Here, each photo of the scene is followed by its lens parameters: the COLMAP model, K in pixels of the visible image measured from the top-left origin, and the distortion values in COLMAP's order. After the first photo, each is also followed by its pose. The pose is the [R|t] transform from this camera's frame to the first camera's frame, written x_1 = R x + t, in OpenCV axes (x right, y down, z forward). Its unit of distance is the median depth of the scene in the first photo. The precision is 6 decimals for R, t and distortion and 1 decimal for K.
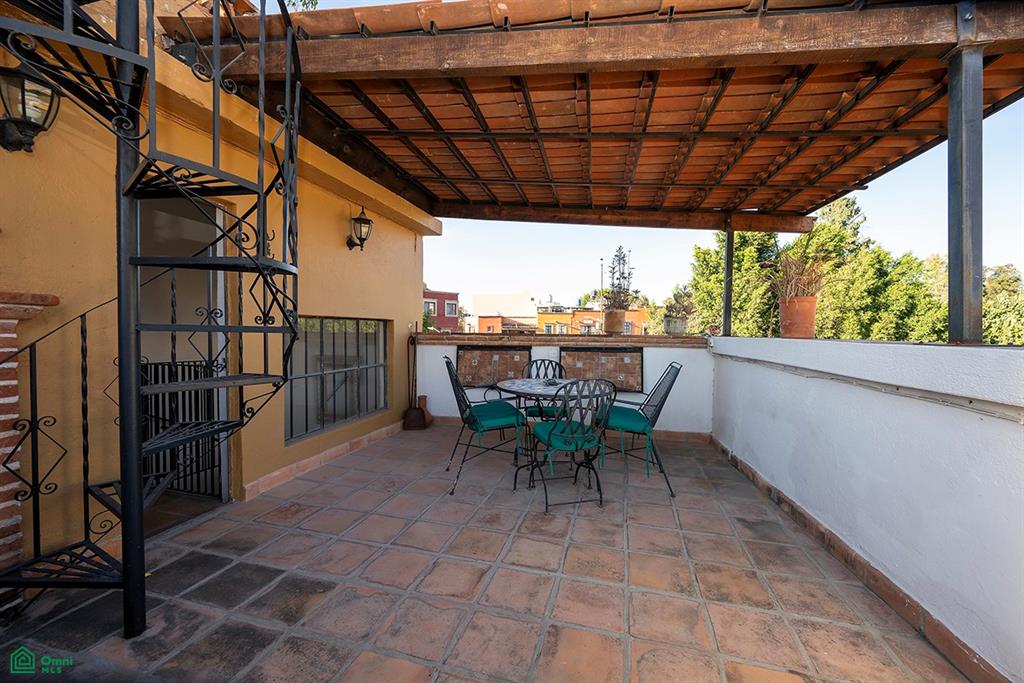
lens RADIAL K [[410.2, 0, 509.9], [0, 410.2, 336.9], [0, 0, 1]] dist [0.000320, -0.000038]
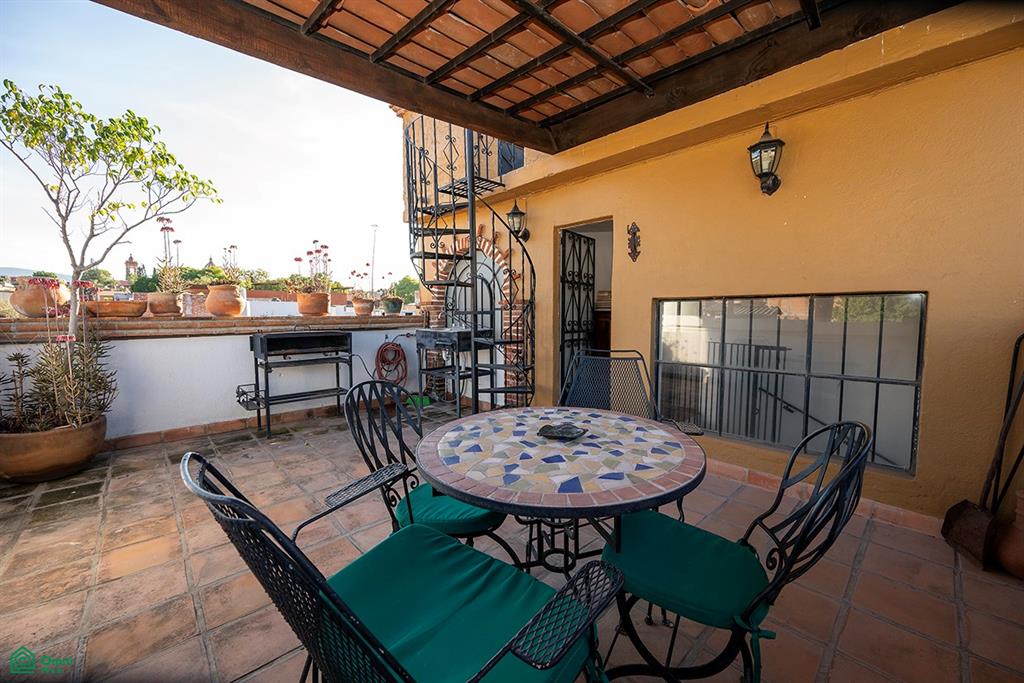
lens RADIAL K [[398.7, 0, 520.5], [0, 398.7, 342.6], [0, 0, 1]] dist [0.000620, -0.000039]
pose [[-0.499863, 0.049367, -0.864696, 0.369987], [-0.011450, 0.997910, 0.063592, -0.003873], [0.866029, 0.041688, -0.498253, 0.902889]]
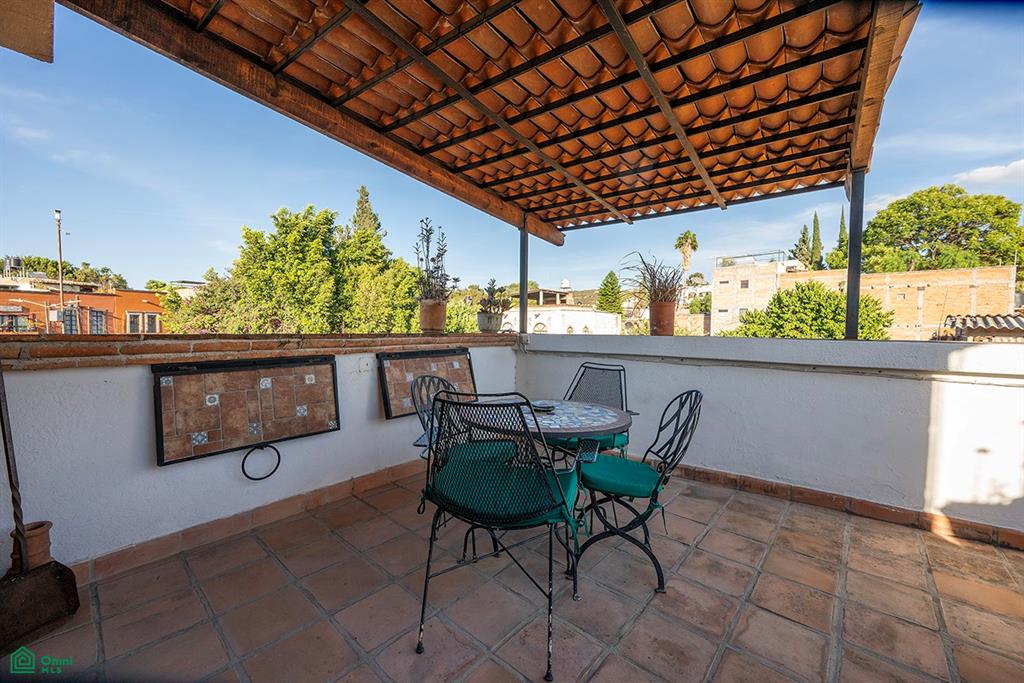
lens RADIAL K [[410.2, 0, 509.9], [0, 410.2, 336.9], [0, 0, 1]] dist [0.000320, -0.000038]
pose [[0.418347, -0.026066, 0.907913, -0.404619], [0.009947, 0.999660, 0.024116, -0.016172], [-0.908233, -0.001058, 0.418463, 0.586422]]
